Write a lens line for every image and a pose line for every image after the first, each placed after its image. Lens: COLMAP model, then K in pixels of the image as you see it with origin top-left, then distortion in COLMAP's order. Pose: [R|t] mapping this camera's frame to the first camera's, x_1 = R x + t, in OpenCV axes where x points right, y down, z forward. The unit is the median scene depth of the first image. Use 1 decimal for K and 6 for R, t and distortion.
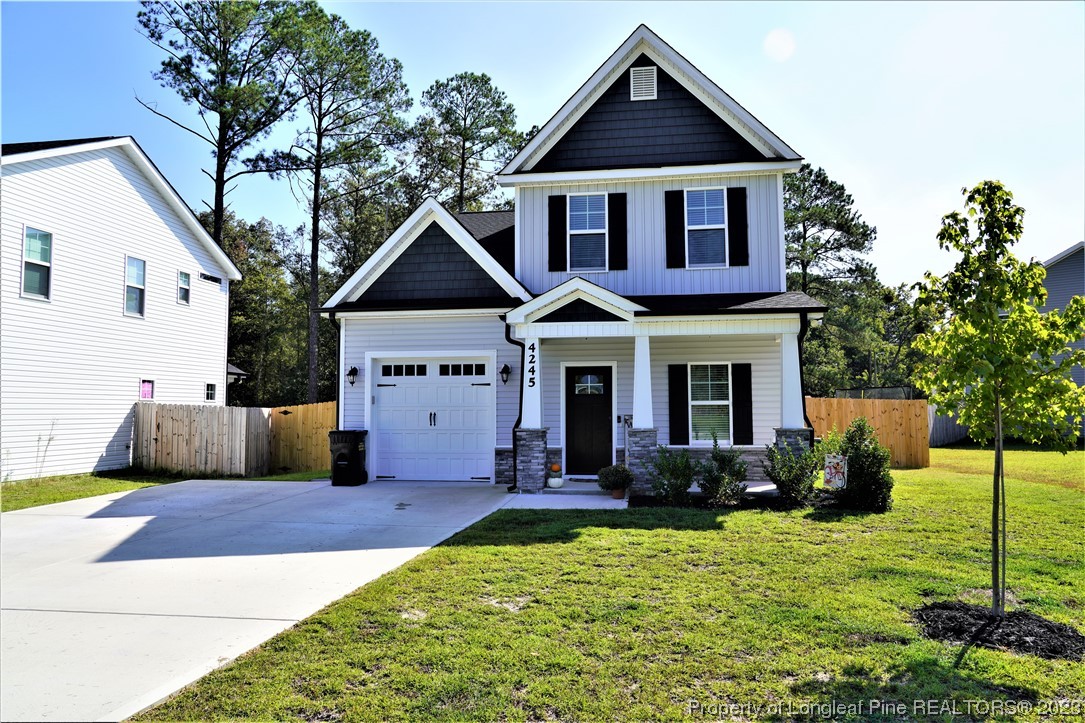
lens RADIAL K [[726.2, 0, 546.6], [0, 726.2, 357.5], [0, 0, 1]] dist [-0.030502, 0.022397]
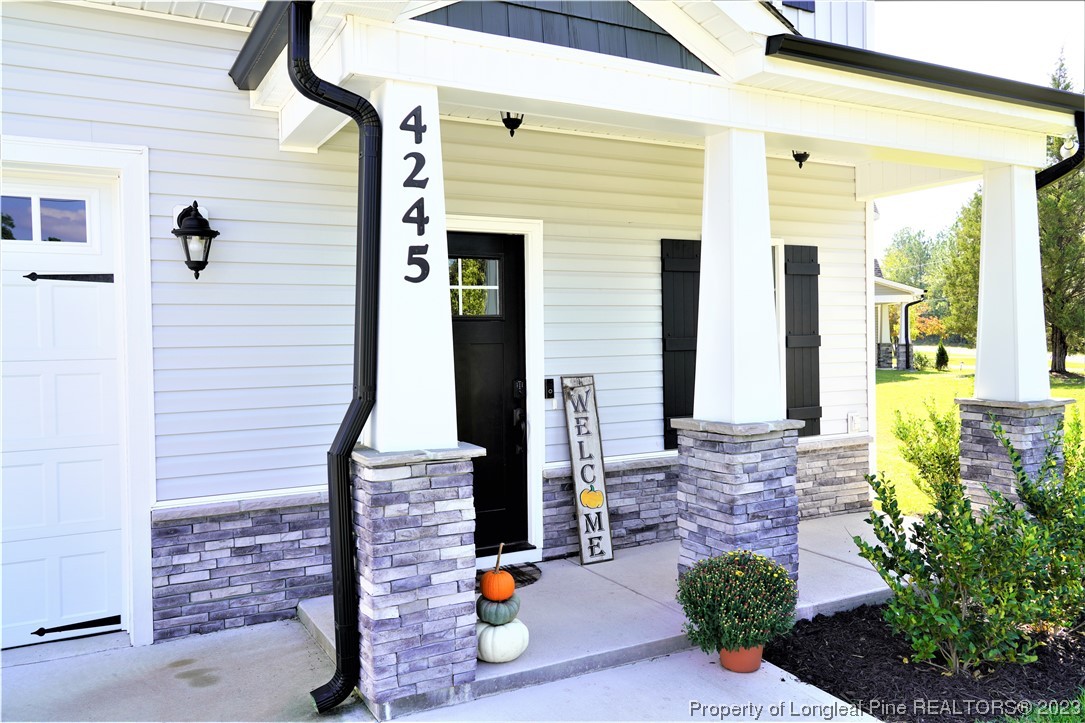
lens RADIAL K [[858.5, 0, 546.6], [0, 858.5, 353.6], [0, 0, 1]] dist [0.011154, 0.004997]
pose [[0.797282, -0.019630, 0.603287, -0.146016], [-0.031448, 0.996763, 0.073994, 0.037211], [-0.602787, -0.077967, 0.794084, 0.660145]]
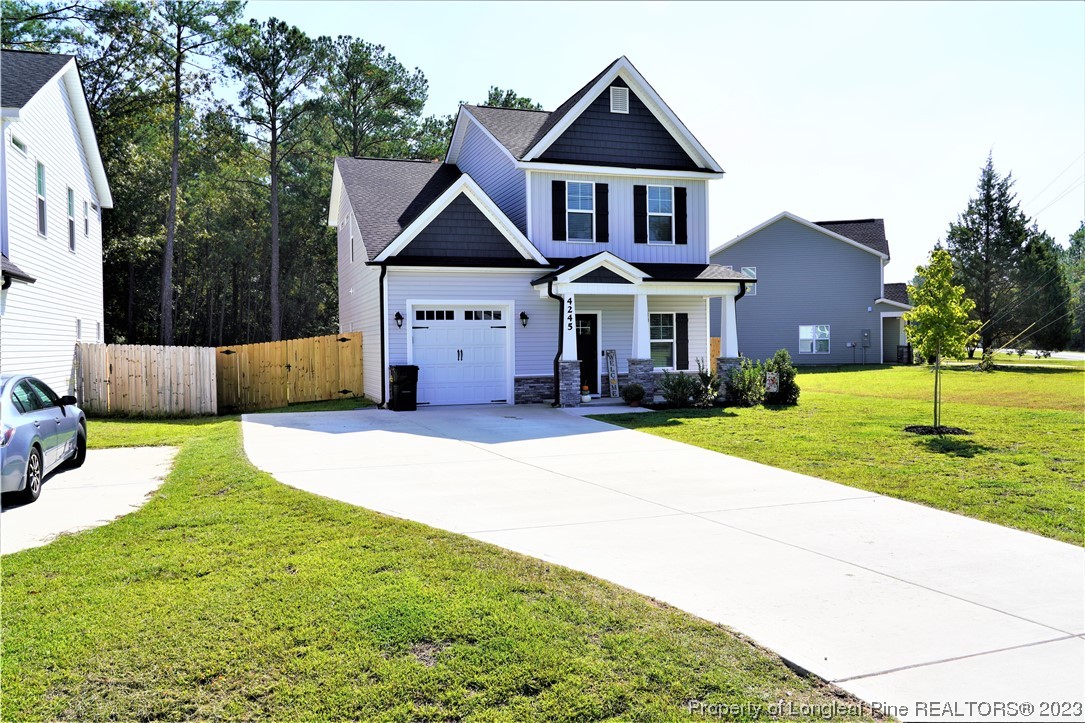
lens RADIAL K [[858.5, 0, 546.6], [0, 858.5, 353.6], [0, 0, 1]] dist [0.011154, 0.004997]
pose [[0.888975, -0.011888, 0.457802, -0.715374], [-0.024840, 0.996940, 0.074124, -0.030438], [-0.457282, -0.077266, 0.885959, -0.370330]]
